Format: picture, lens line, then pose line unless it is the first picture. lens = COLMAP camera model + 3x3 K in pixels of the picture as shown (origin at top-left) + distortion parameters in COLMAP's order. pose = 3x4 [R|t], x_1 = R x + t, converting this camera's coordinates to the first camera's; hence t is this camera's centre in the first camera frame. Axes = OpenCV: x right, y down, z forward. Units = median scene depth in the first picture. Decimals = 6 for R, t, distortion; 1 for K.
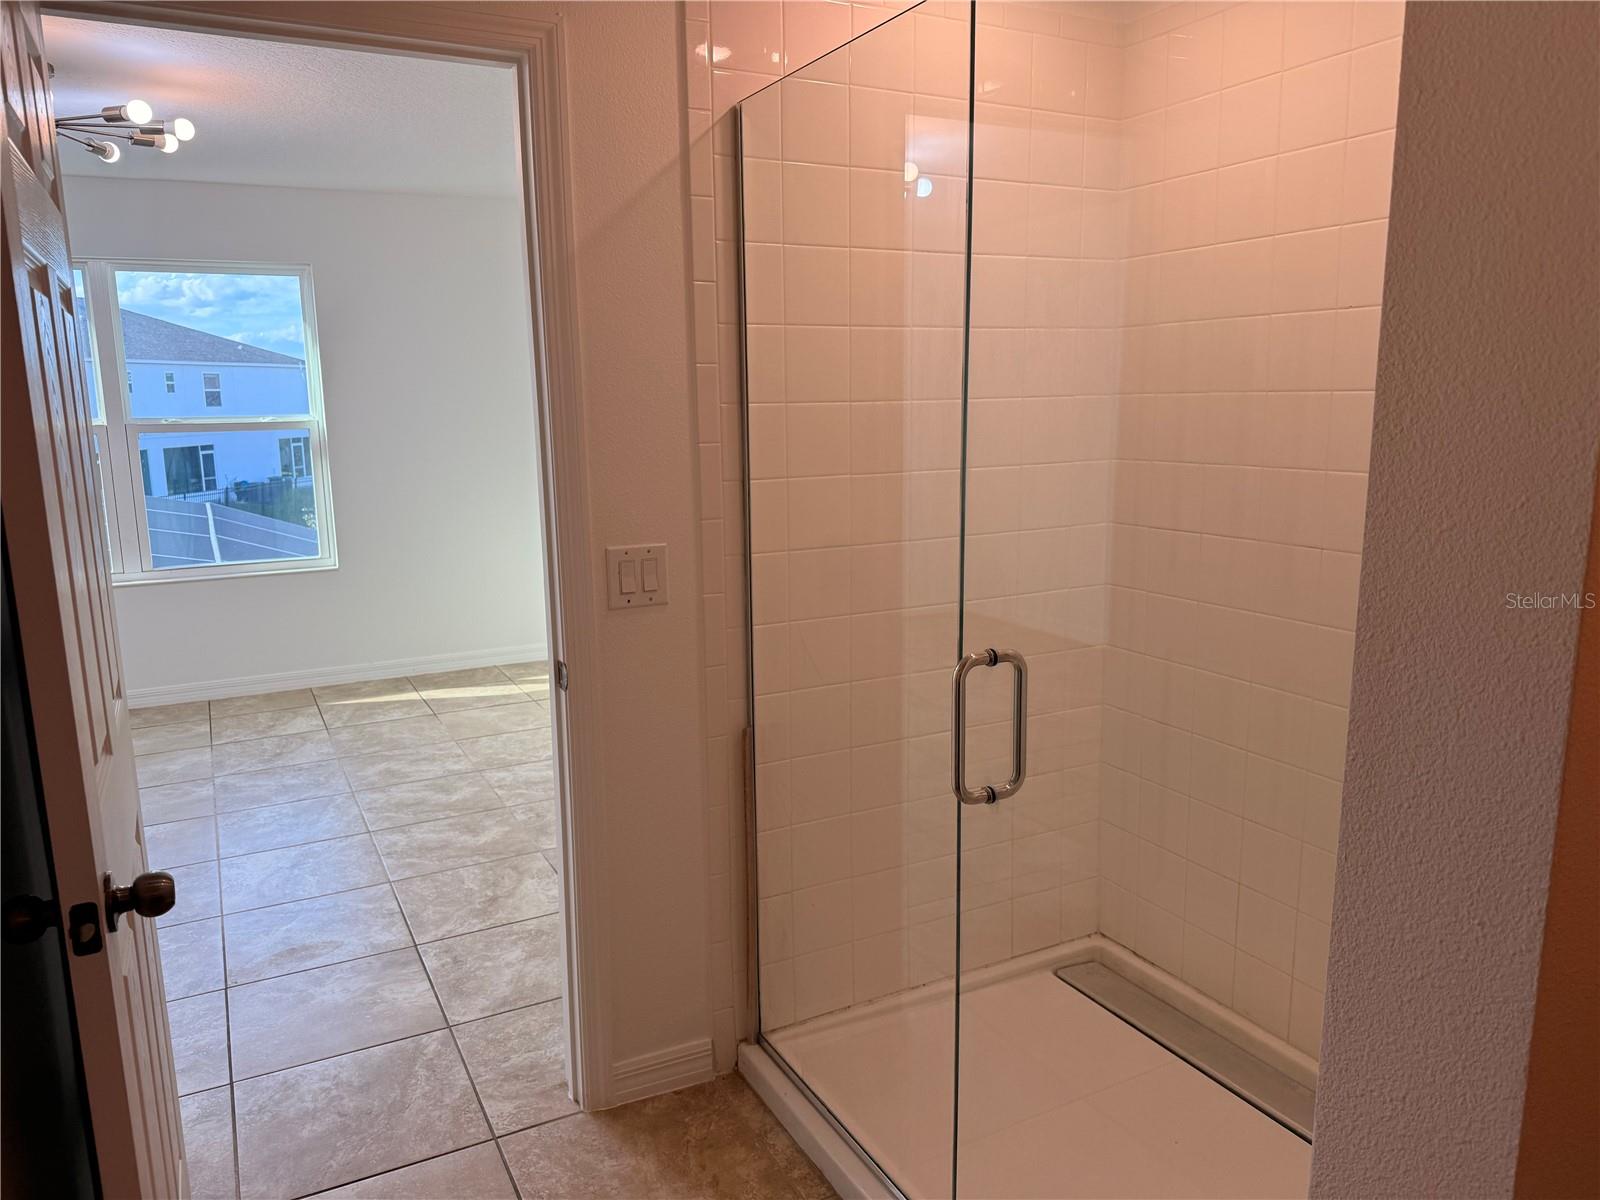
lens RADIAL K [[1118.3, 0, 800.0], [0, 1118.3, 600.0], [0, 0, 1]] dist [0.119416, -0.234667]
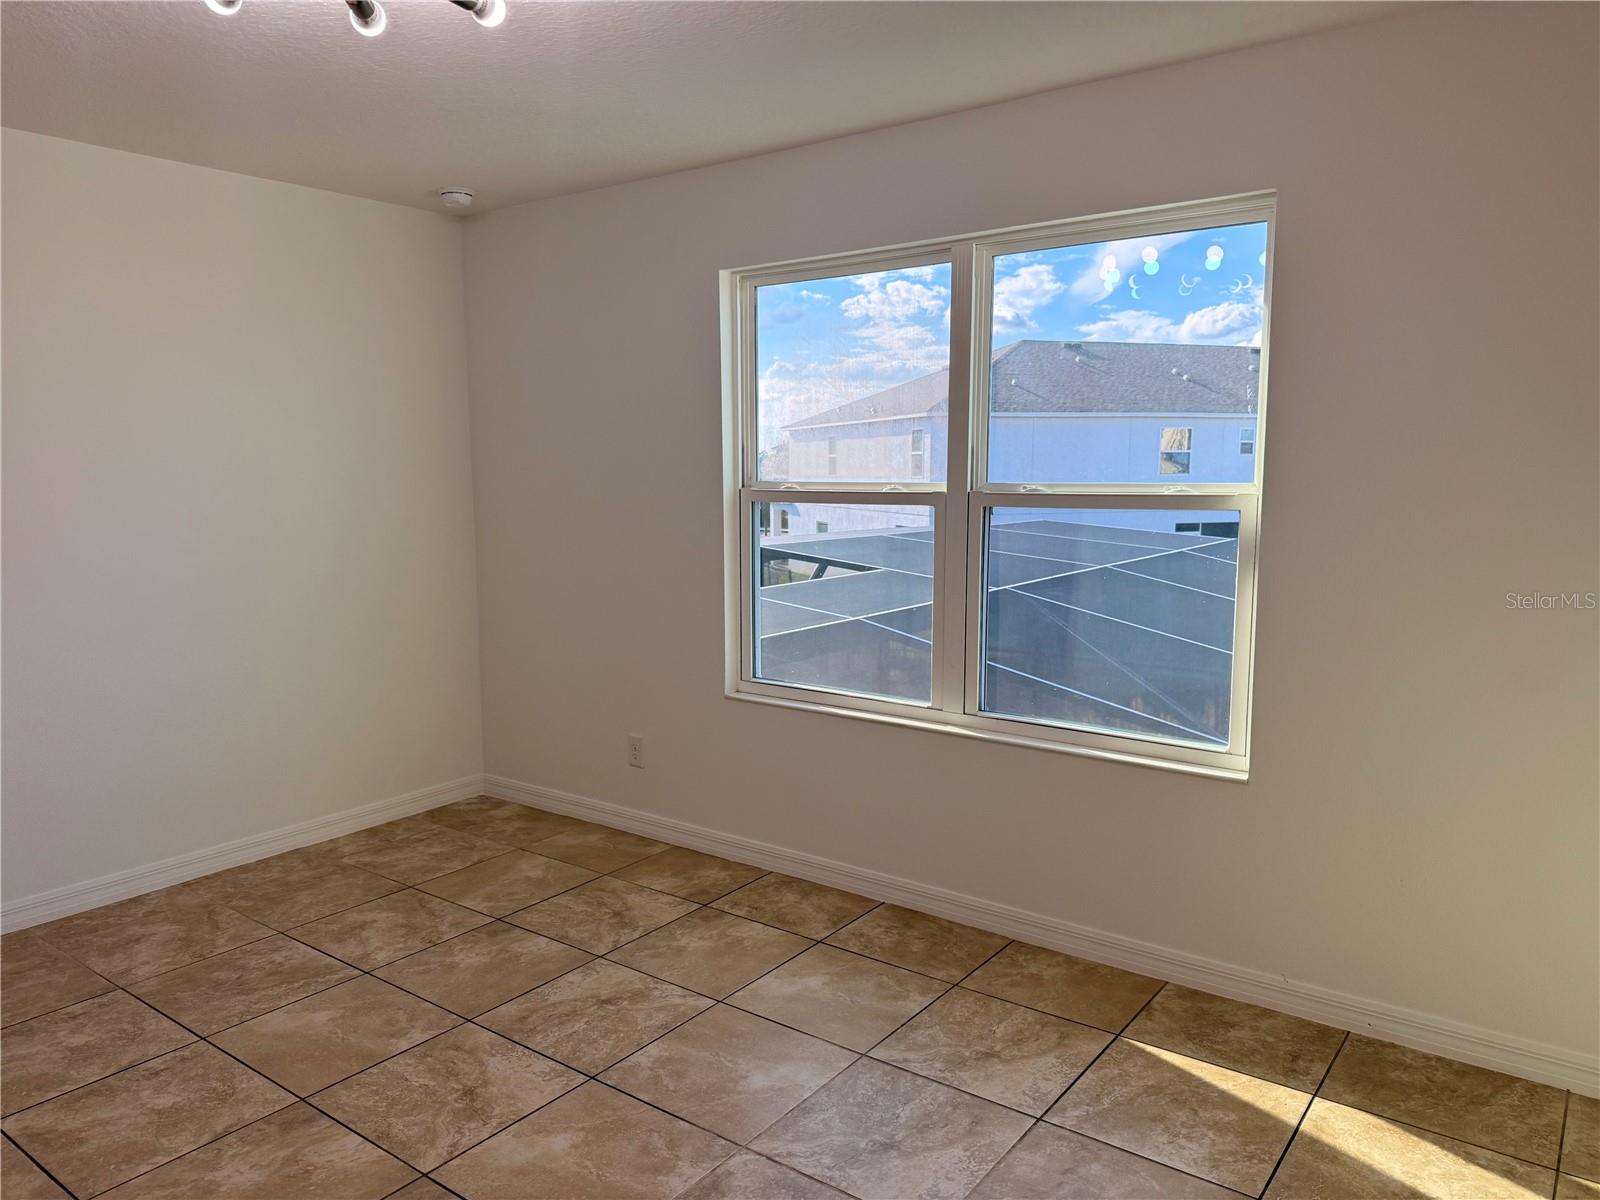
lens RADIAL K [[1137.9, 0, 792.8], [0, 1137.9, 592.9], [0, 0, 1]] dist [0.111648, -0.160560]
pose [[0.419782, 0.121421, -0.899466, -0.039813], [-0.164011, 0.984845, 0.056402, -0.128940], [0.892683, 0.123846, 0.433335, 0.695441]]
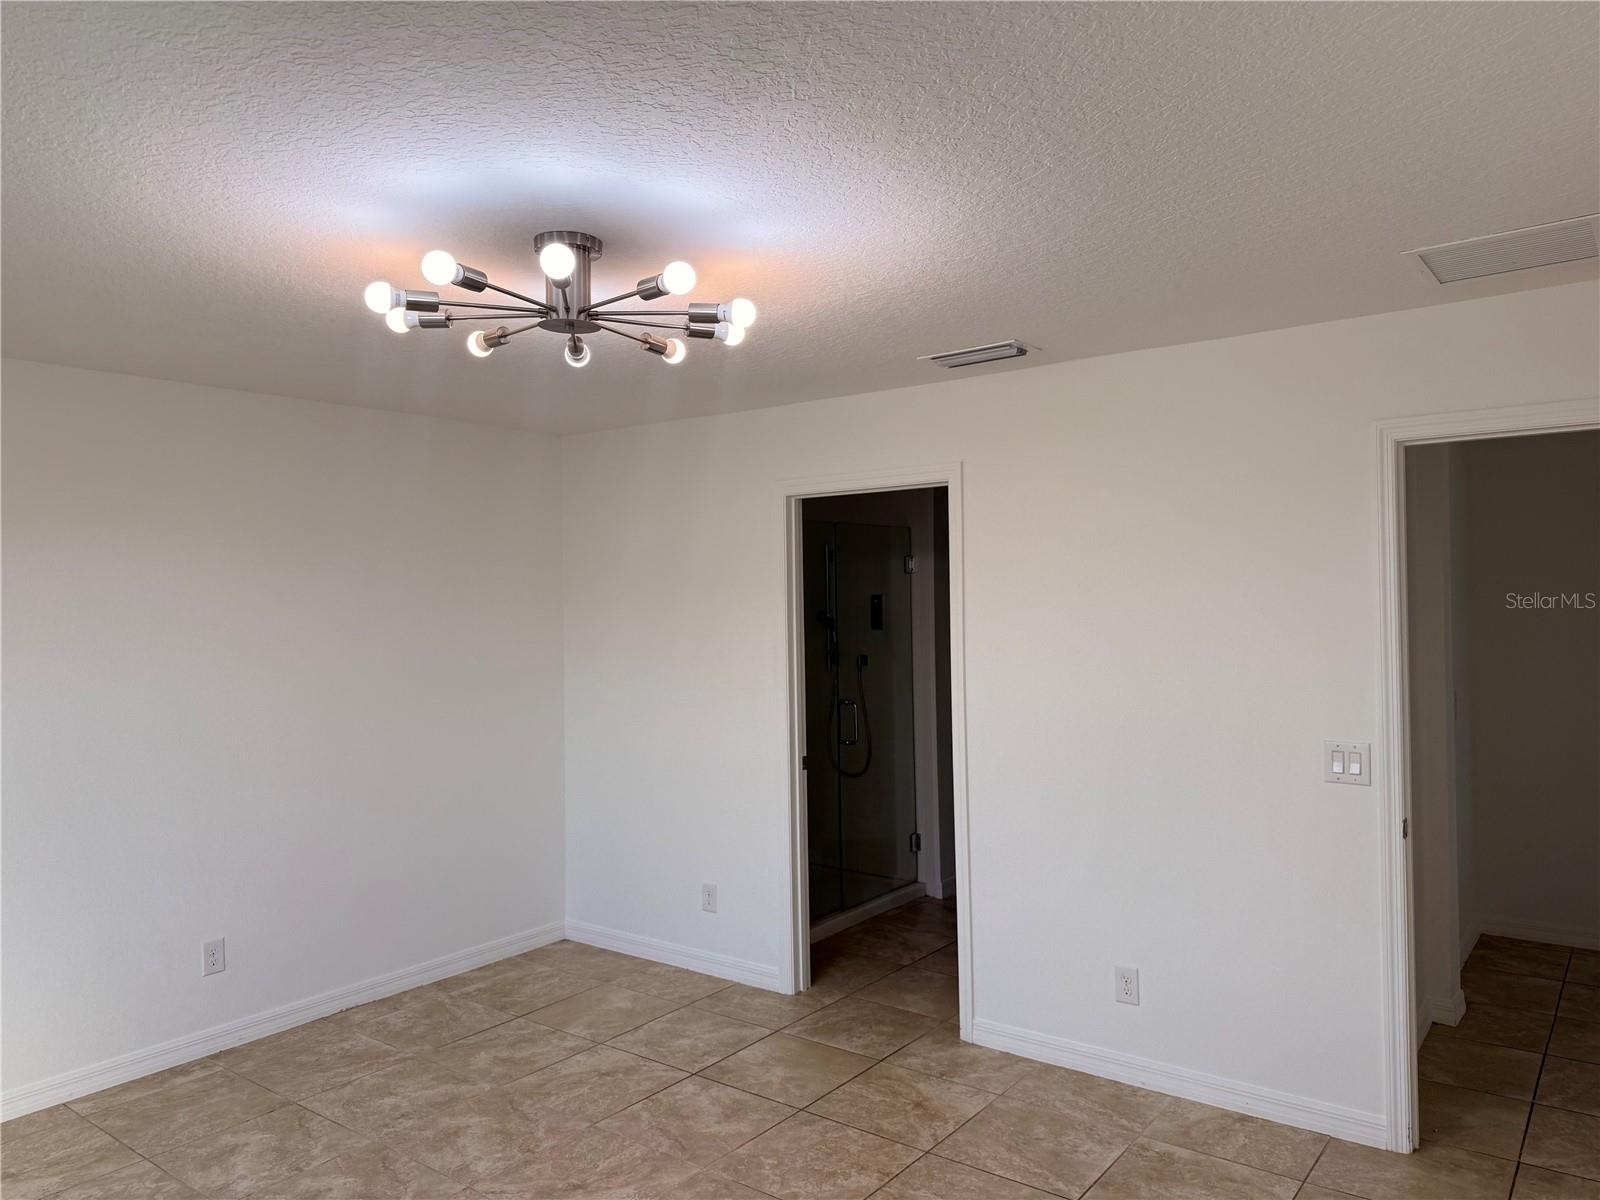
lens RADIAL K [[1116.1, 0, 787.3], [0, 1116.1, 601.3], [0, 0, 1]] dist [0.015807, -0.033955]
pose [[-0.412838, 0.024202, 0.910483, -0.971618], [0.190834, 0.979757, 0.060486, -0.168302], [-0.890588, 0.198722, -0.409100, 0.837157]]
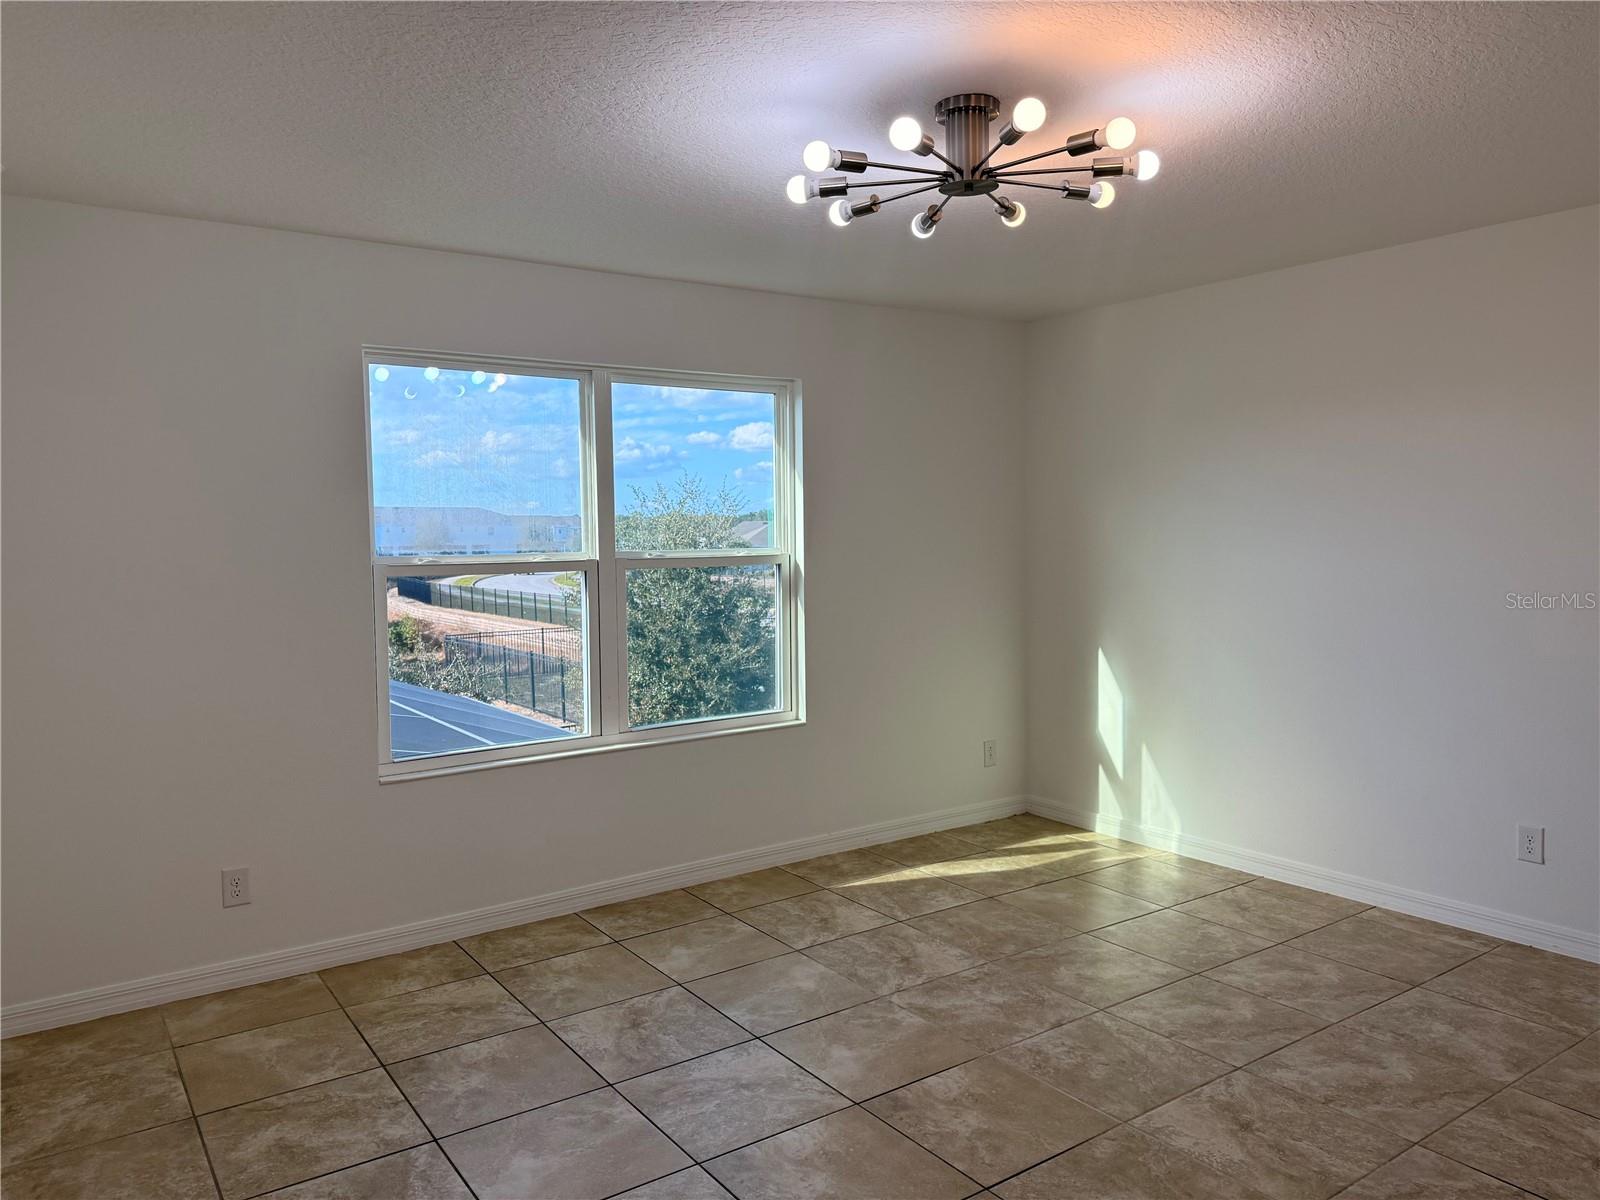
lens RADIAL K [[1116.1, 0, 787.3], [0, 1116.1, 601.3], [0, 0, 1]] dist [0.015807, -0.033955]
pose [[0.993061, -0.008381, 0.117300, -0.623577], [0.022255, 0.992826, -0.117478, -0.024807], [-0.115474, 0.119273, 0.986124, 0.194024]]
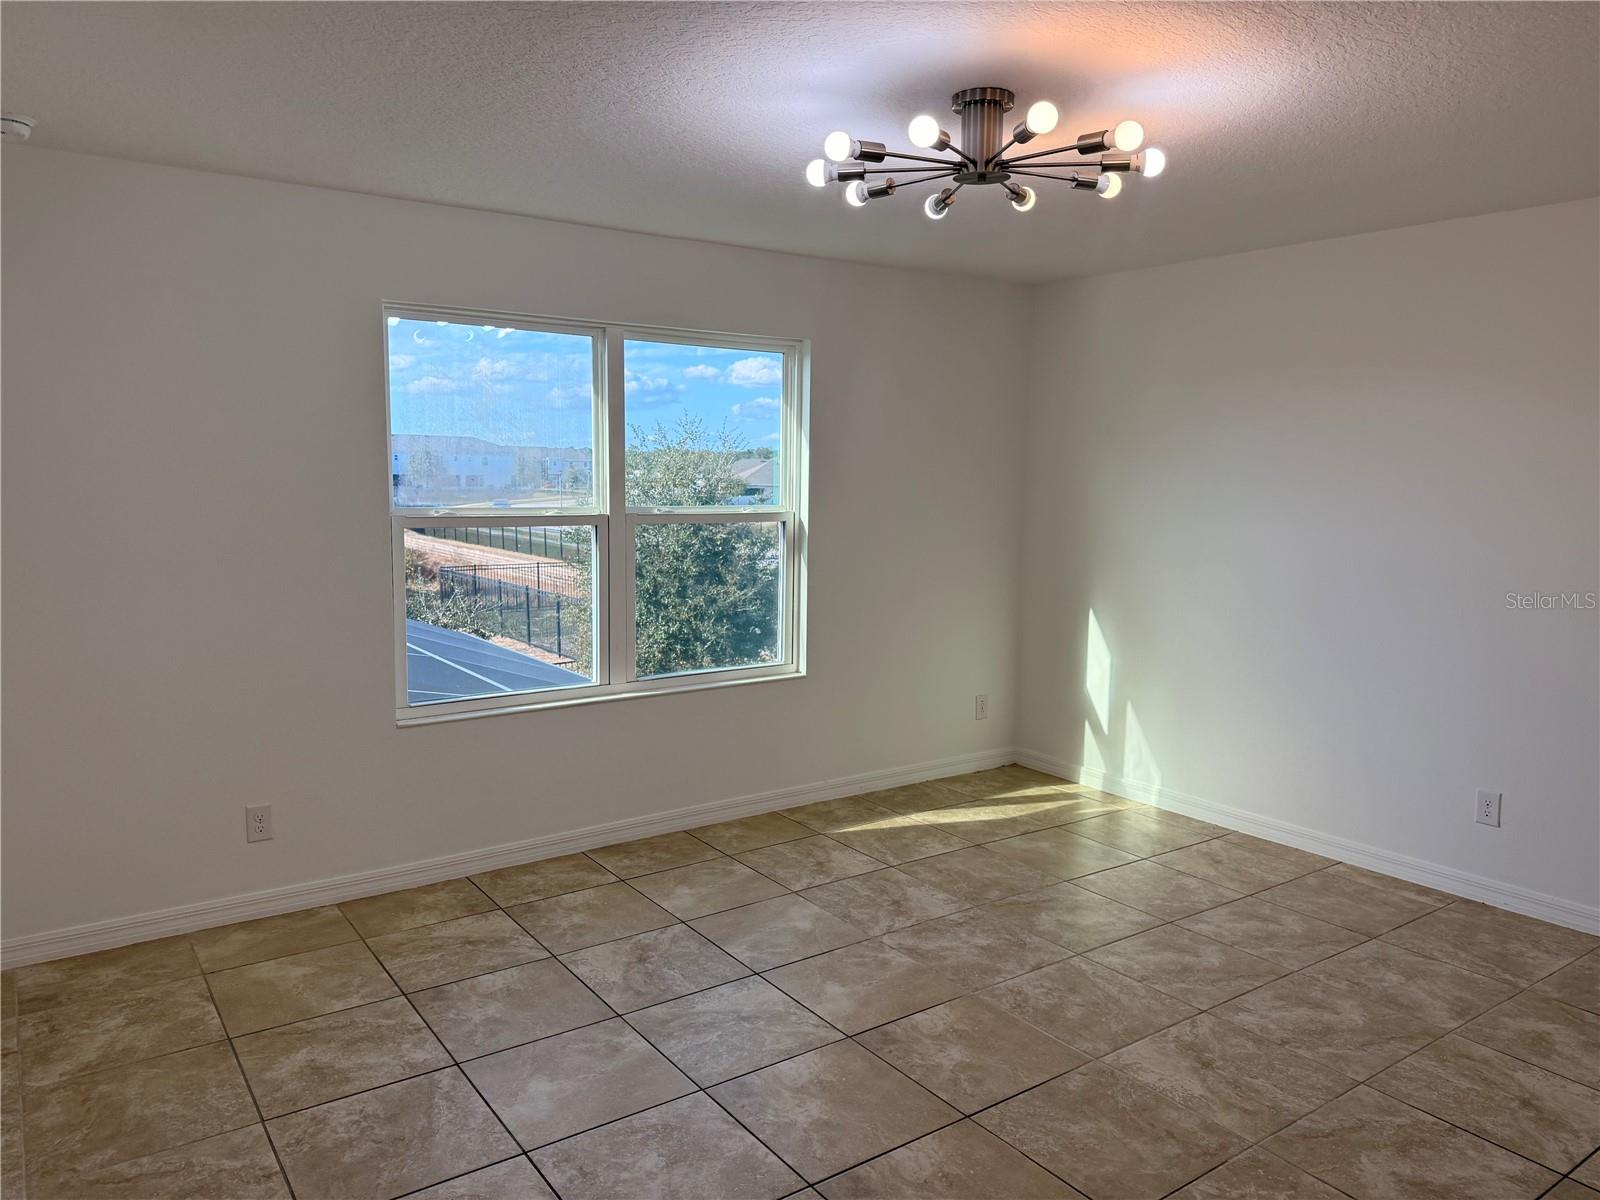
lens RADIAL K [[1110.2, 0, 800.0], [0, 1110.2, 600.0], [0, 0, 1]] dist [0.035900, -0.067212]
pose [[0.991025, 0.009073, 0.133370, -0.634580], [-0.000464, 0.997922, -0.064435, -0.036835], [-0.133678, 0.063795, 0.988969, 0.165093]]
